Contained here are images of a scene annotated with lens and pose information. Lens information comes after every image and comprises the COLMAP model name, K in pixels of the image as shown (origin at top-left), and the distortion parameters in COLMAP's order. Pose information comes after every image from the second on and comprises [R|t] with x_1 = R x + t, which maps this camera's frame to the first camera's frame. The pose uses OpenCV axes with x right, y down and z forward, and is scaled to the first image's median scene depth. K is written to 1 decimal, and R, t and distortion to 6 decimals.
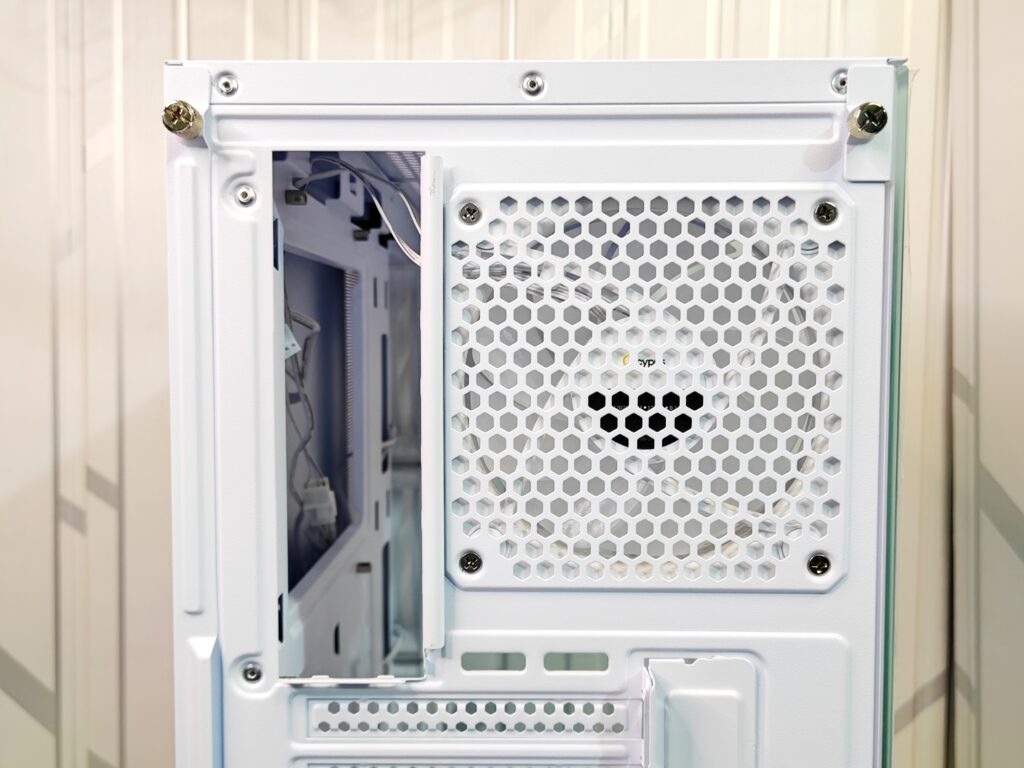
lens RADIAL K [[969.1, 0, 492.9], [0, 969.1, 334.7], [0, 0, 1]] dist [0.004297, 0.000000]
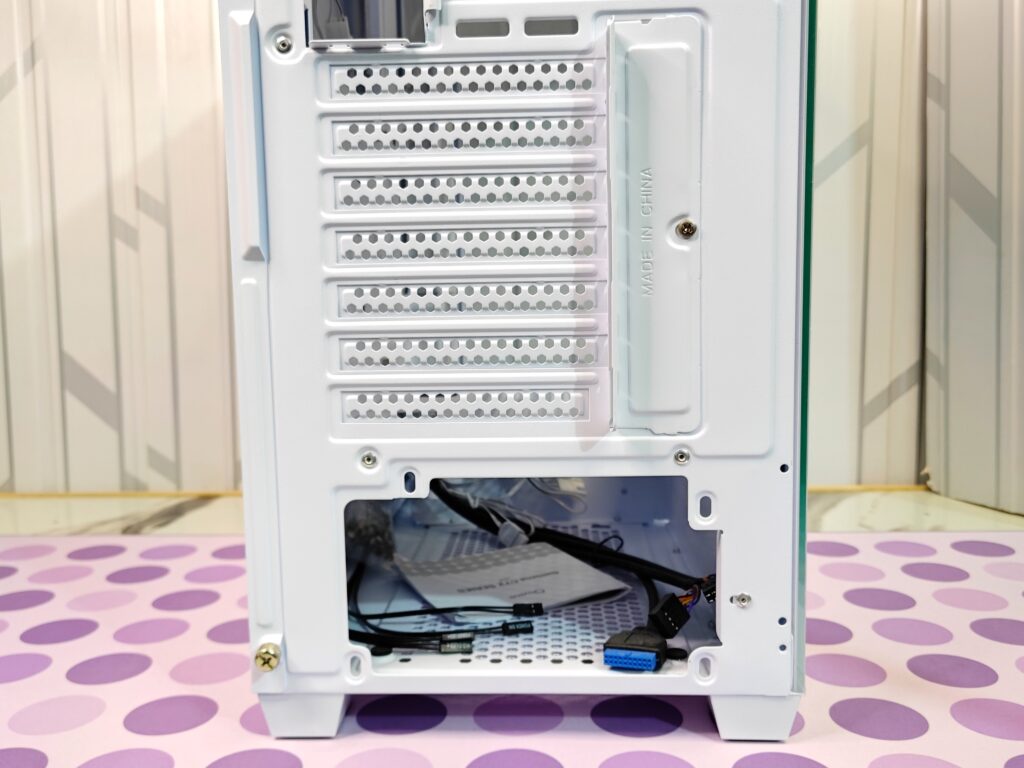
lens RADIAL K [[969.1, 0, 510.9], [0, 969.1, 413.1], [0, 0, 1]] dist [0.004297, 0.000000]
pose [[0.999775, -0.015968, -0.013973, 0.044853], [0.016786, 0.998028, 0.060487, 0.745377], [0.012980, -0.060707, 0.998071, -0.233114]]
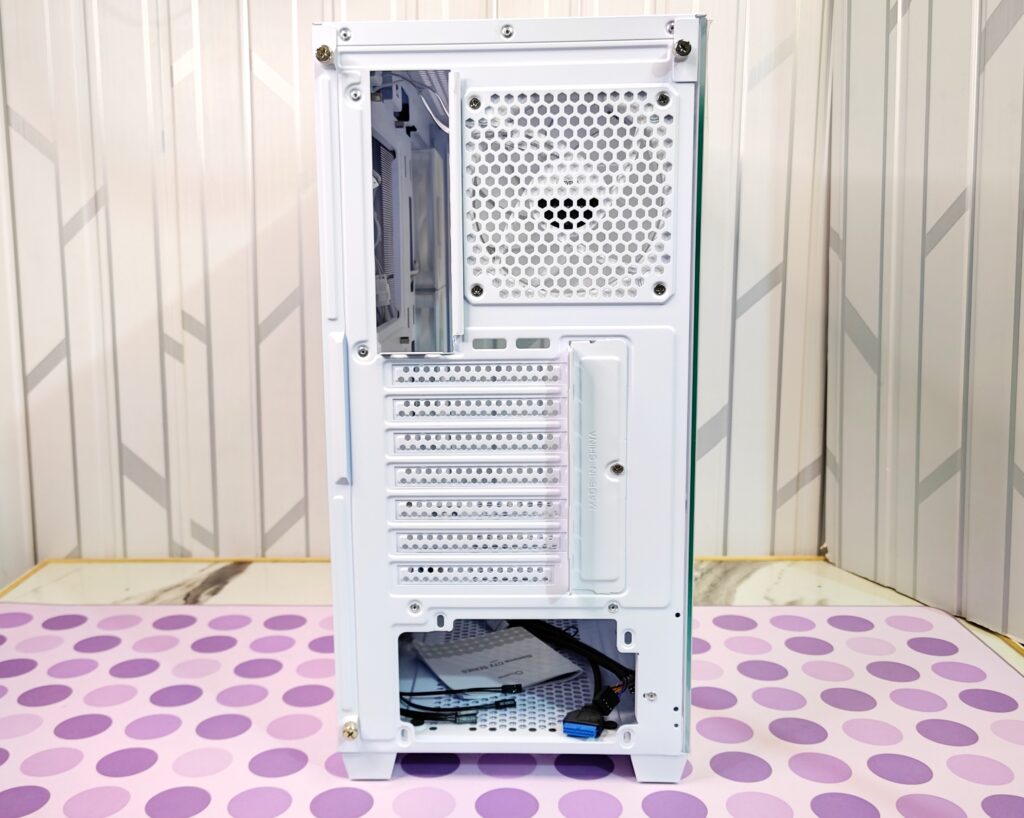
lens RADIAL K [[1107.9, 0, 465.0], [0, 1107.9, 404.9], [0, 0, 1]] dist [0.002960, 0.000000]
pose [[0.999862, -0.012924, -0.010459, -0.026618], [0.014037, 0.993328, 0.114464, 0.207025], [0.008910, -0.114595, 0.993372, -1.186717]]
